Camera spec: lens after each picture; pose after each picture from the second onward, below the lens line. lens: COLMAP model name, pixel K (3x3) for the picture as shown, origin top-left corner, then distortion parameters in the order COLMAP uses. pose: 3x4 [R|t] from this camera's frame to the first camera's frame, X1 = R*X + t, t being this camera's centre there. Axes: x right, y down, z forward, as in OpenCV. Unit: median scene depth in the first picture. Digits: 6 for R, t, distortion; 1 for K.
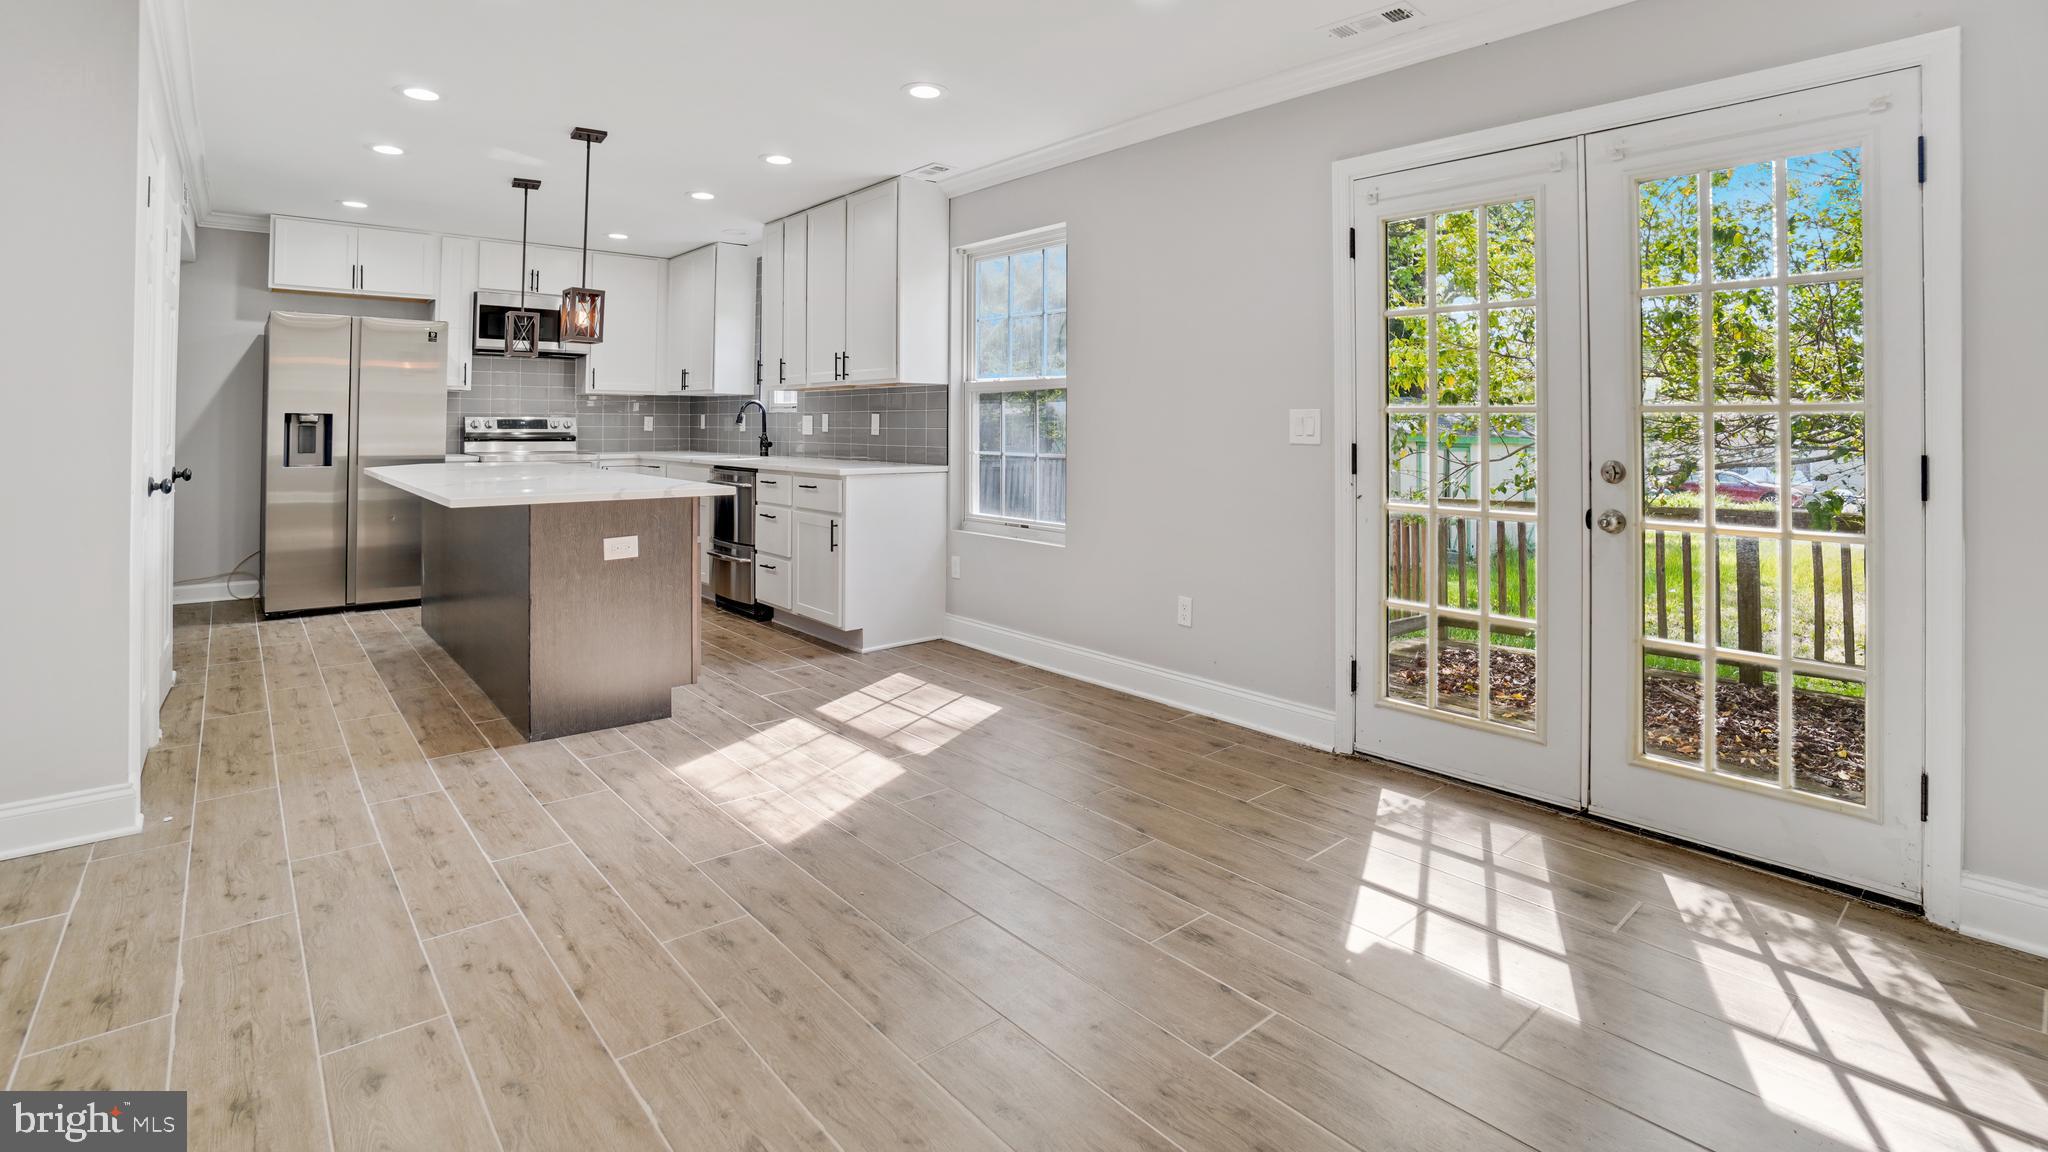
lens RADIAL K [[960.9, 0, 1048.7], [0, 960.9, 422.0], [0, 0, 1]] dist [-0.016450, 0.004575]
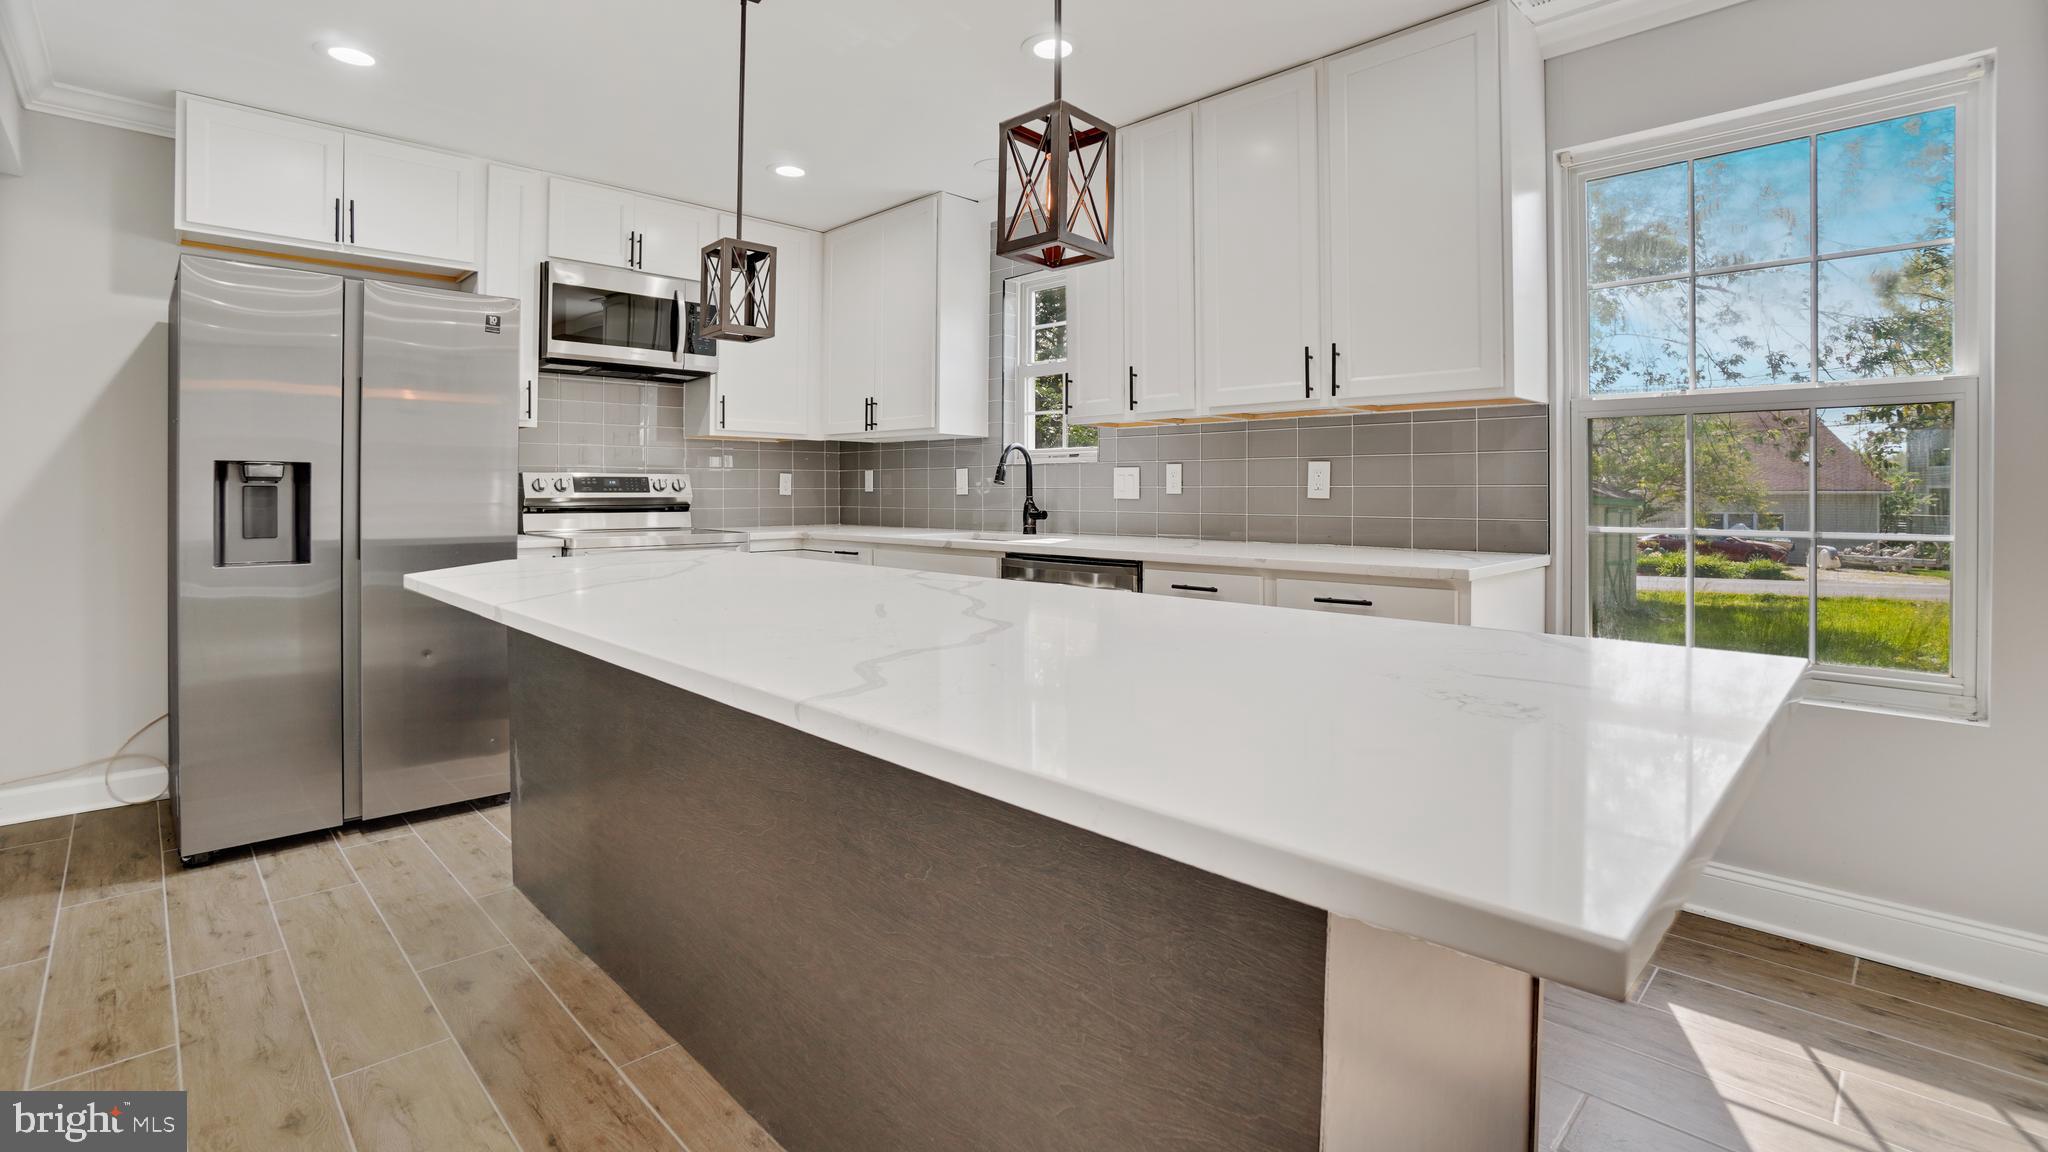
lens RADIAL K [[960.9, 0, 1056.2], [0, 960.9, 492.6], [0, 0, 1]] dist [-0.016450, 0.004575]
pose [[0.996812, -0.003672, 0.079698, -0.359990], [0.003315, 0.999984, 0.004620, 0.006447], [-0.079714, -0.004341, 0.996808, 0.415925]]
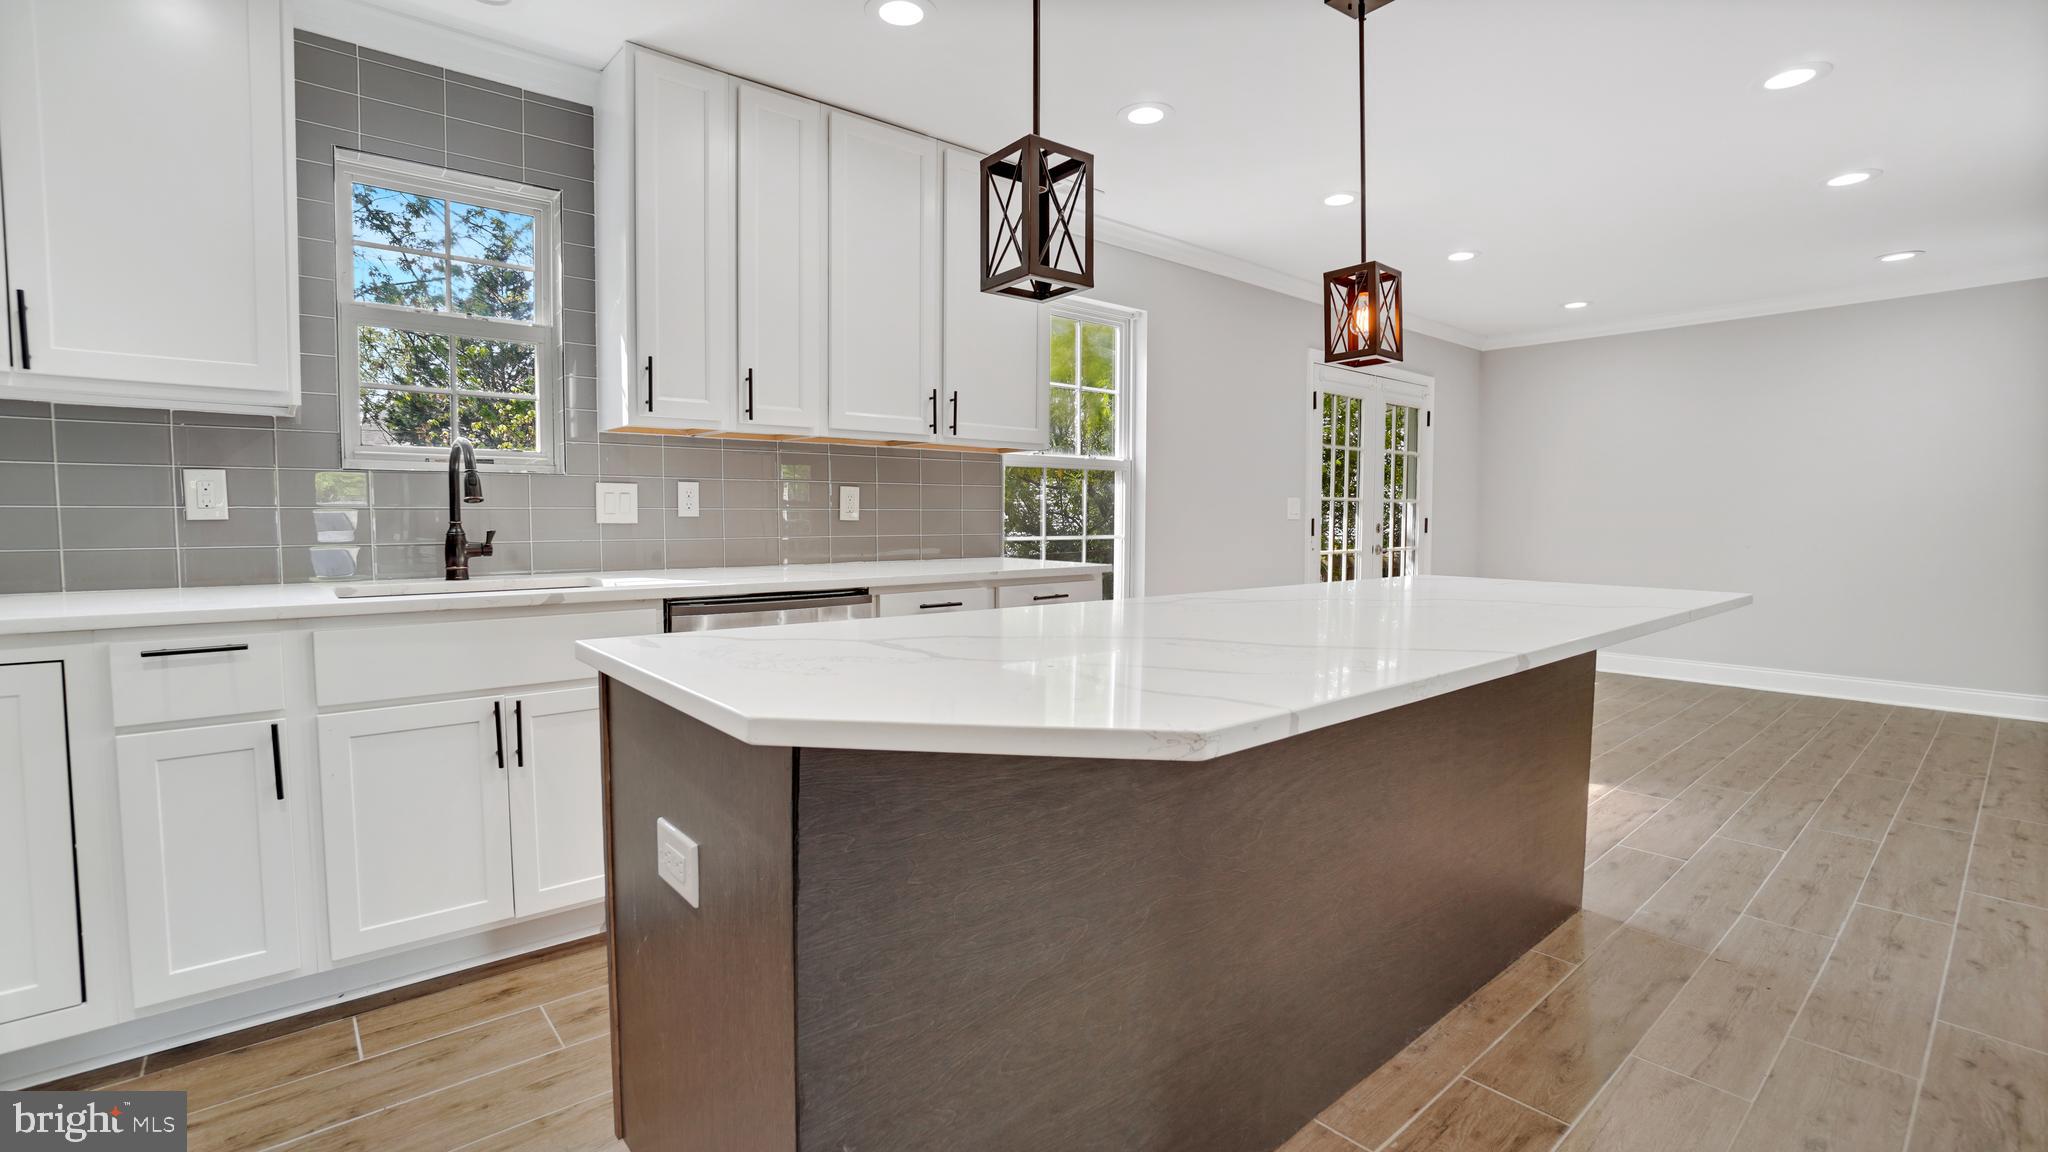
lens RADIAL K [[960.9, 0, 934.0], [0, 960.9, 566.2], [0, 0, 1]] dist [-0.016450, 0.004575]
pose [[0.007072, -0.059567, 0.998199, -0.757970], [-0.006309, 0.998202, 0.059612, 0.005284], [-0.999955, -0.006719, 0.006684, 0.880024]]
